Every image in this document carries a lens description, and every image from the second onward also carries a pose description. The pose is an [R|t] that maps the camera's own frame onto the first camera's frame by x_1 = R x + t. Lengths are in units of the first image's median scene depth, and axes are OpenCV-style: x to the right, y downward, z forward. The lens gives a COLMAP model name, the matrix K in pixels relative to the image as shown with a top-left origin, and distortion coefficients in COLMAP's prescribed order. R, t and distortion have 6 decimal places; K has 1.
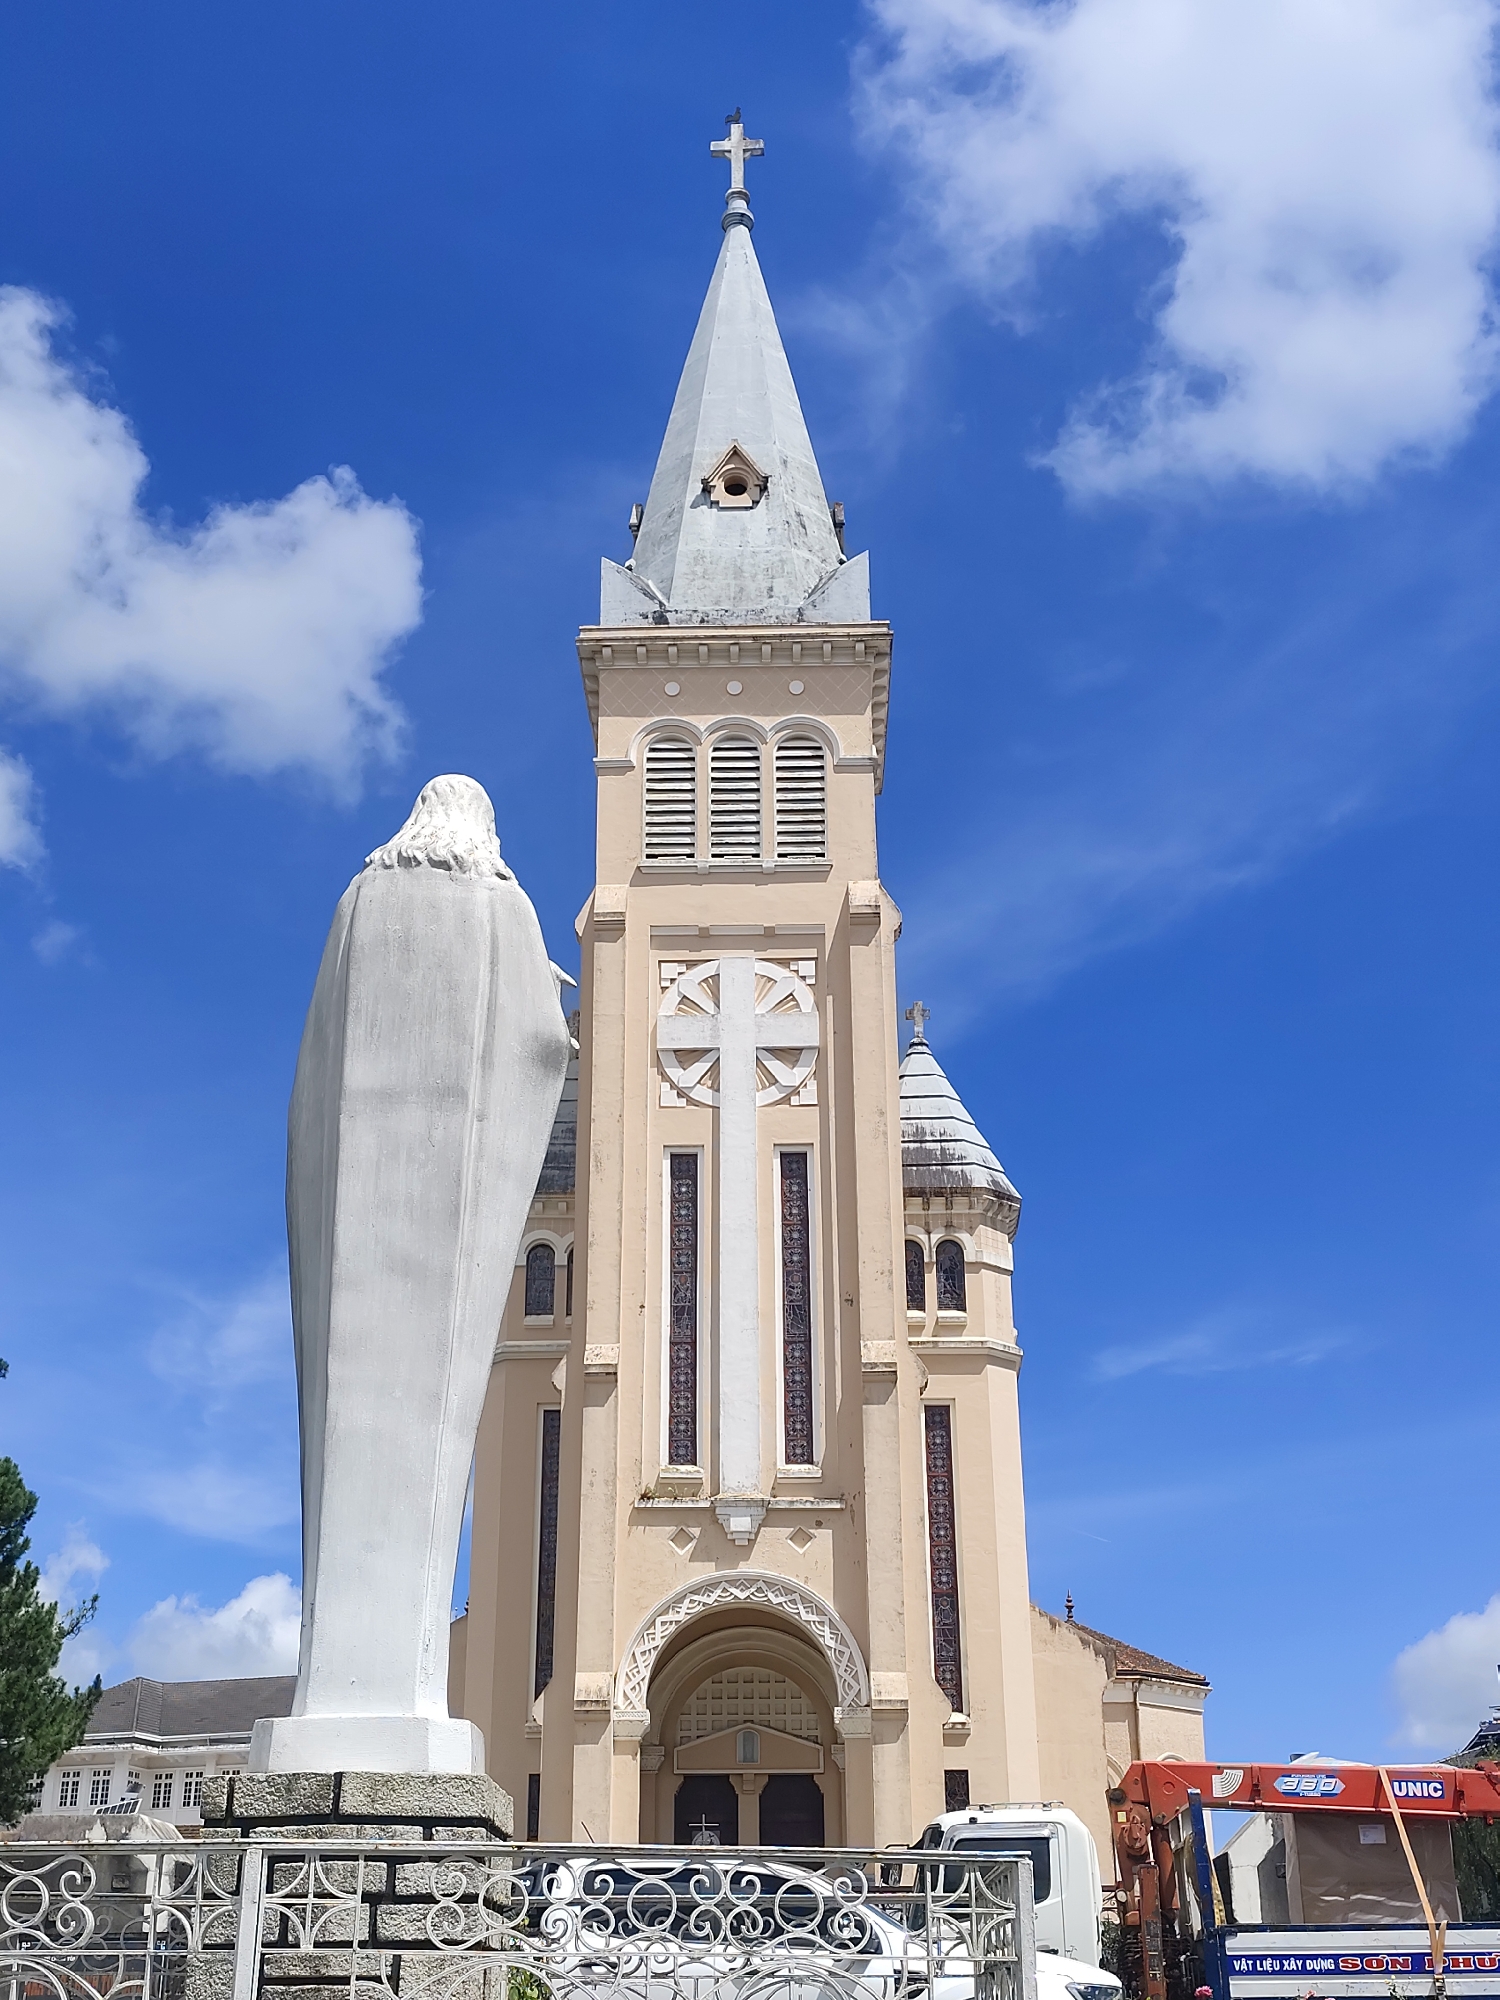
lens RADIAL K [[2406.7, 0, 750.0], [0, 2406.7, 1000.0], [0, 0, 1]] dist [0.122832, -0.379862]
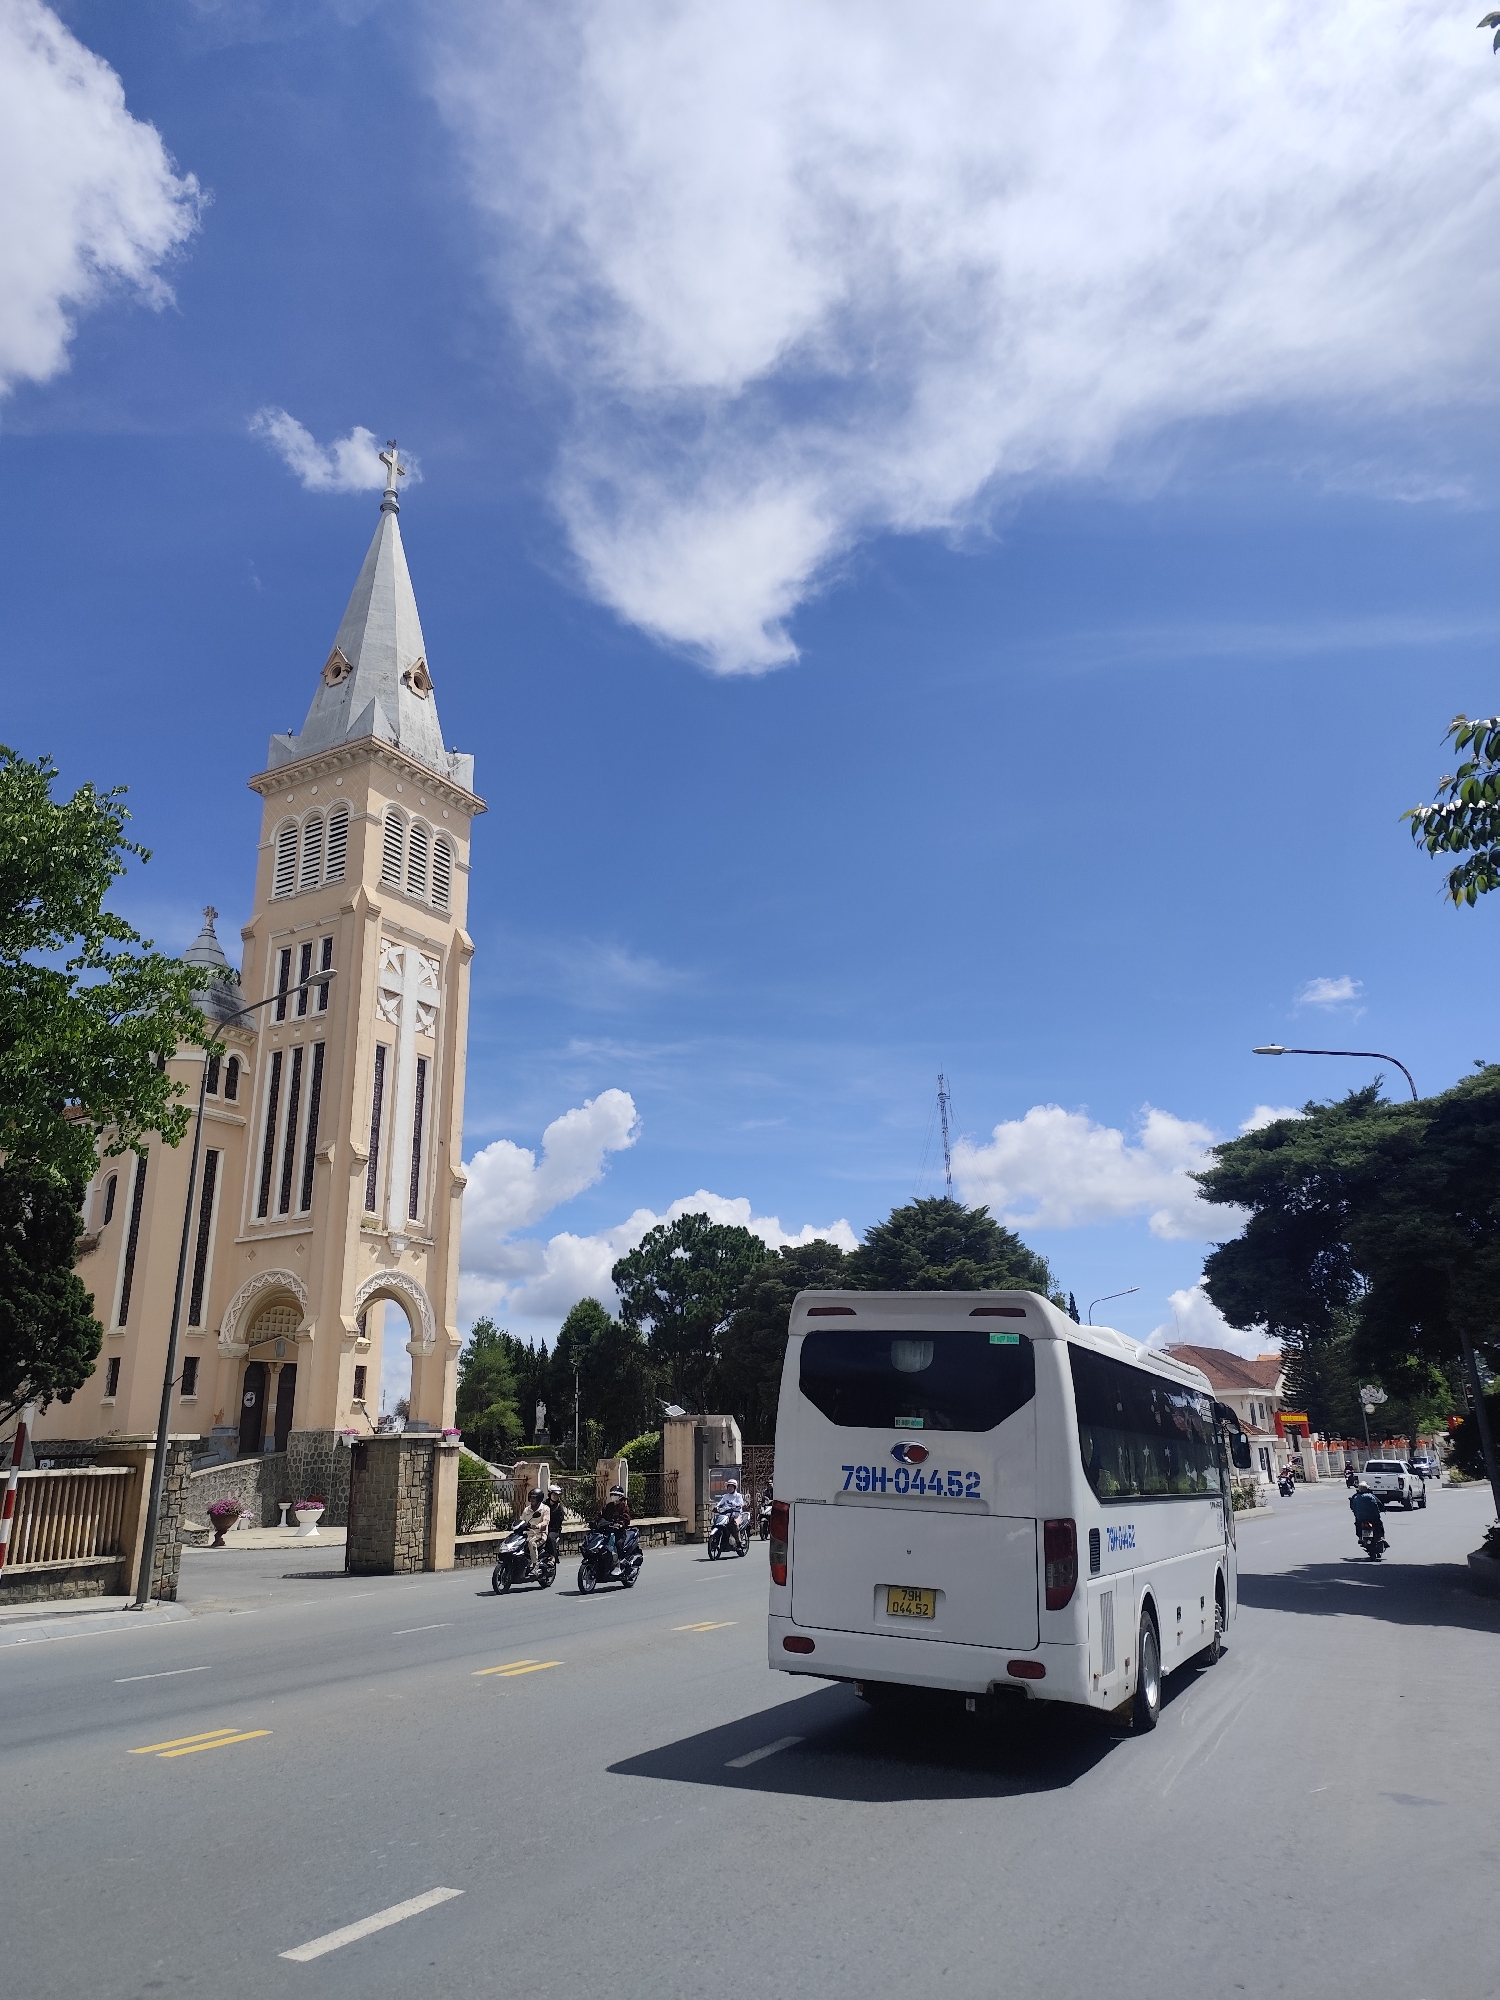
lens RADIAL K [[1423.2, 0, 794.4], [0, 1423.2, 990.6], [0, 0, 1]] dist [0.112942, -0.158853]
pose [[0.430897, 0.274784, 0.859547, -0.848578], [-0.345051, 0.930300, -0.124426, 0.050309], [-0.833827, -0.242972, 0.495678, 0.175609]]
